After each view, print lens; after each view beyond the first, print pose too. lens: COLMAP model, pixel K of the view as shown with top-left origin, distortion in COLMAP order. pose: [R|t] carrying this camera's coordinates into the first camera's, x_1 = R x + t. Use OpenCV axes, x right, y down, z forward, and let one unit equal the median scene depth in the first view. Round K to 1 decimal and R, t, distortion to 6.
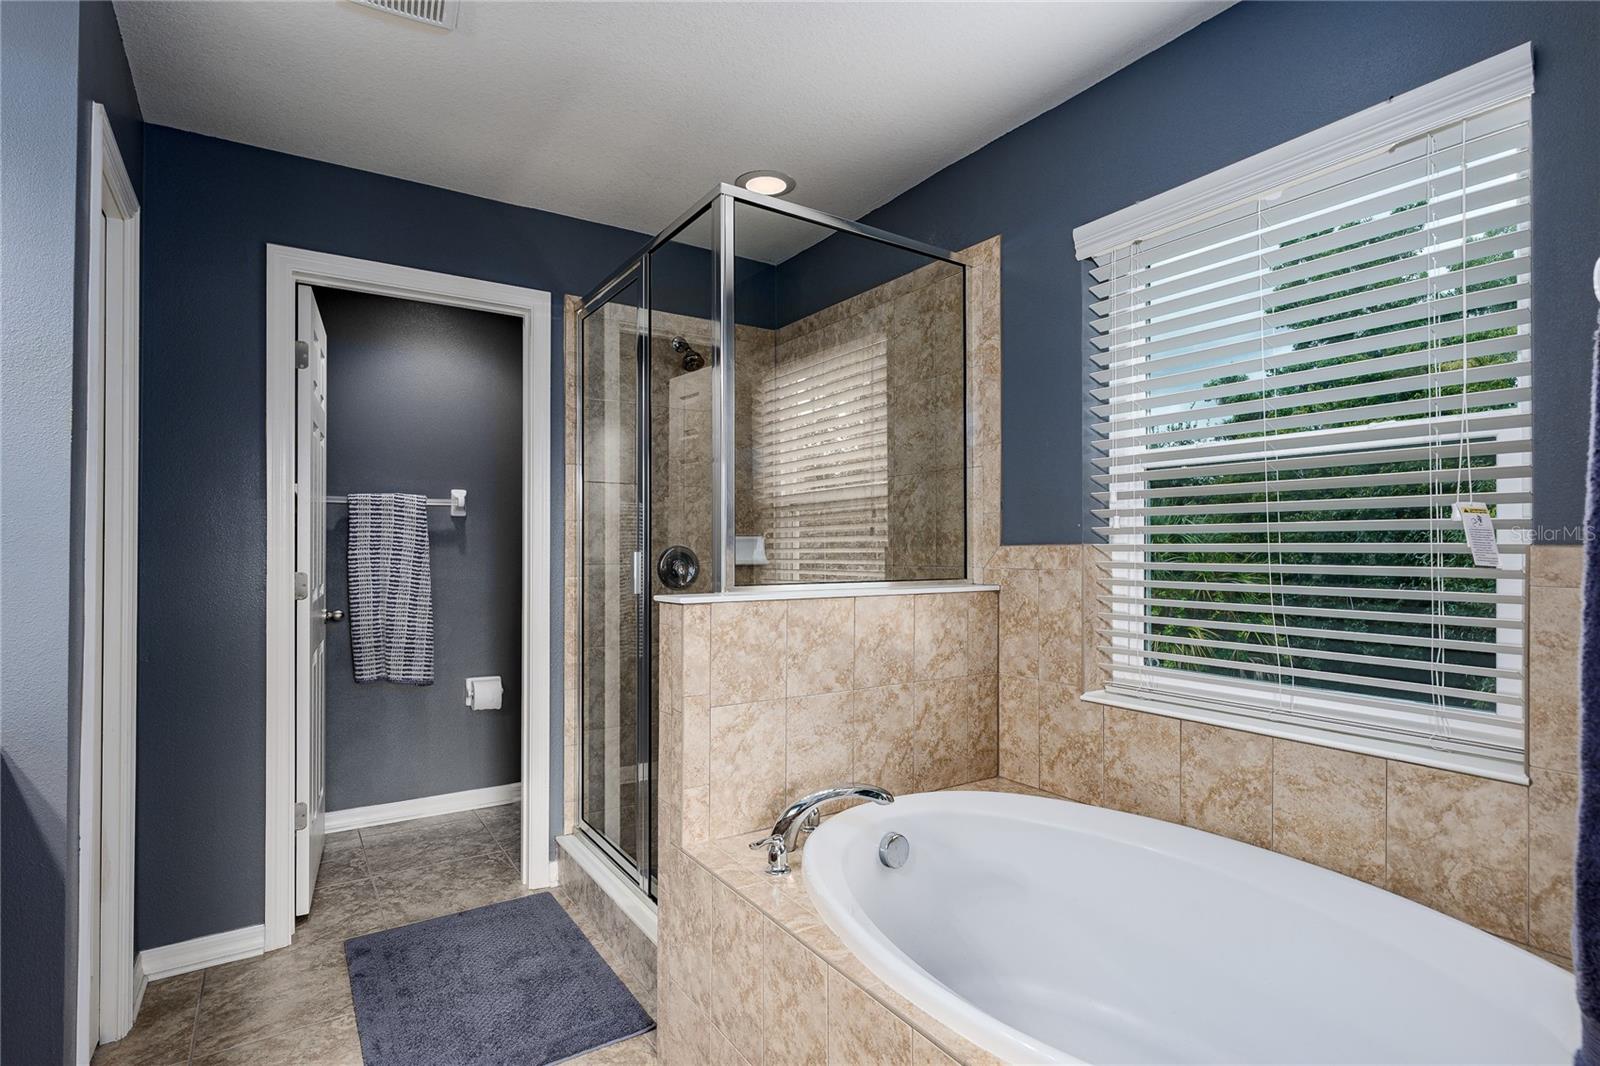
lens RADIAL K [[788.1, 0, 790.1], [0, 788.1, 537.1], [0, 0, 1]] dist [-0.008126, 0.001736]
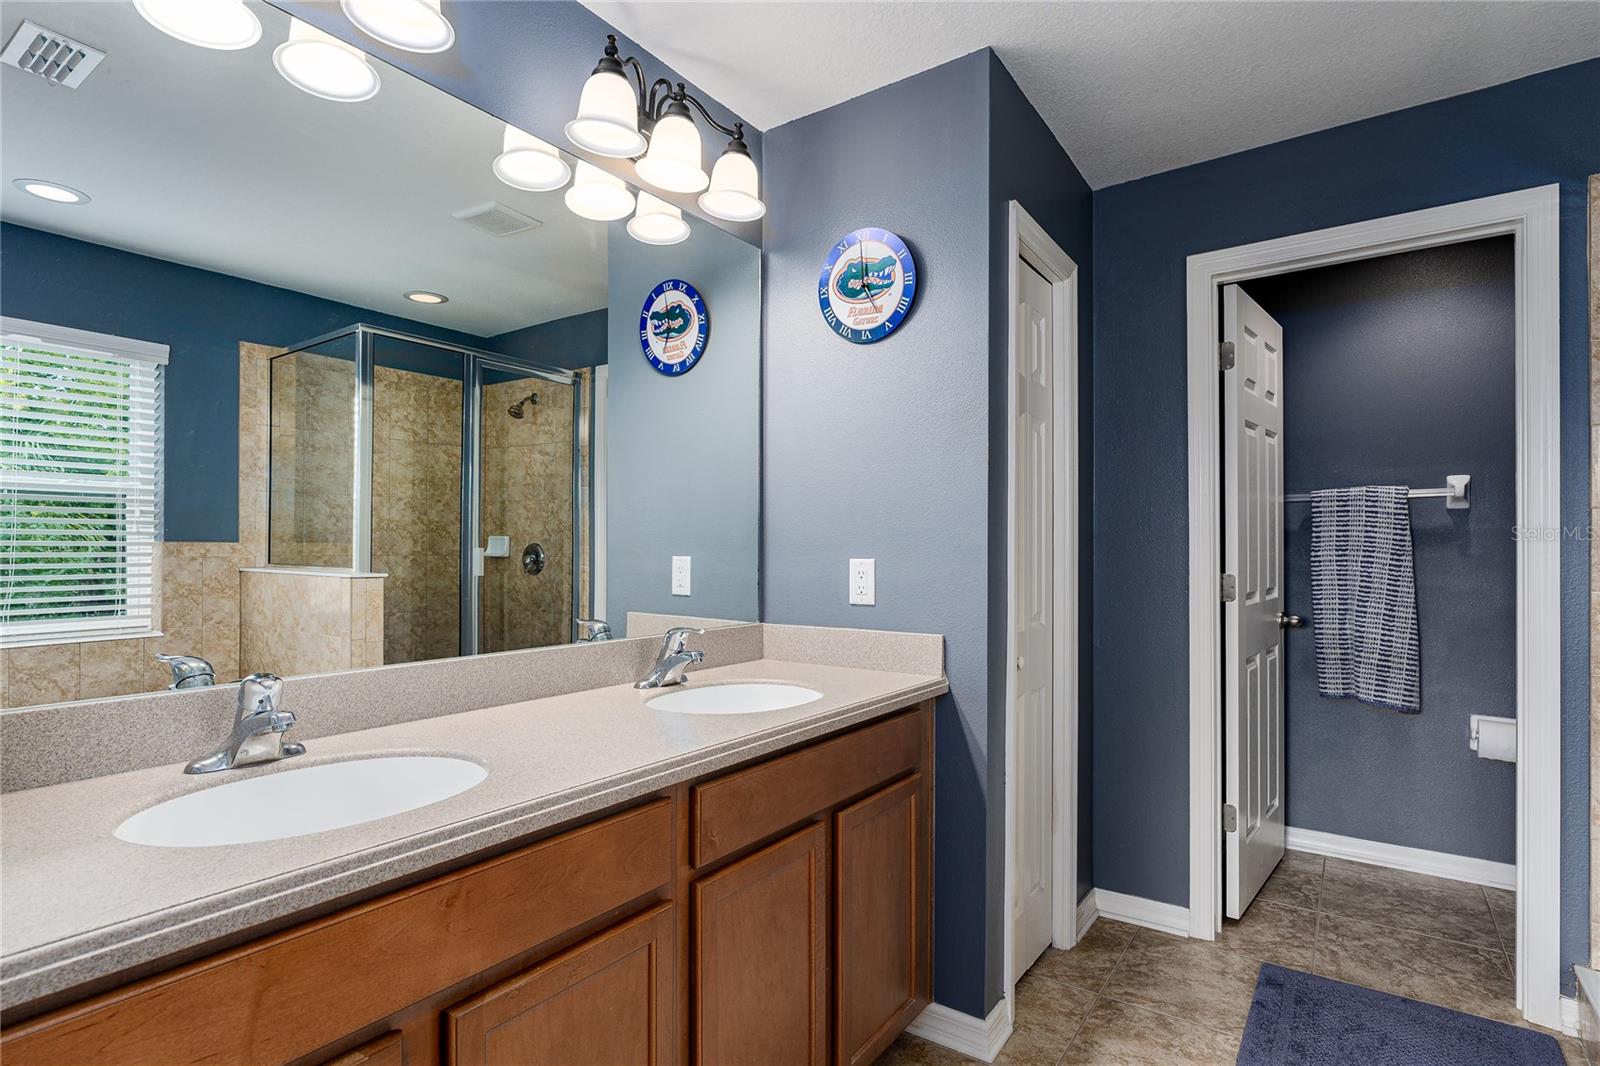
lens RADIAL K [[788.1, 0, 788.7], [0, 788.1, 545.9], [0, 0, 1]] dist [-0.008126, 0.001736]
pose [[0.357915, -0.007453, -0.933725, 0.096045], [0.015289, 0.999881, -0.002121, 0.002771], [0.933629, -0.013516, 0.357986, 0.107746]]
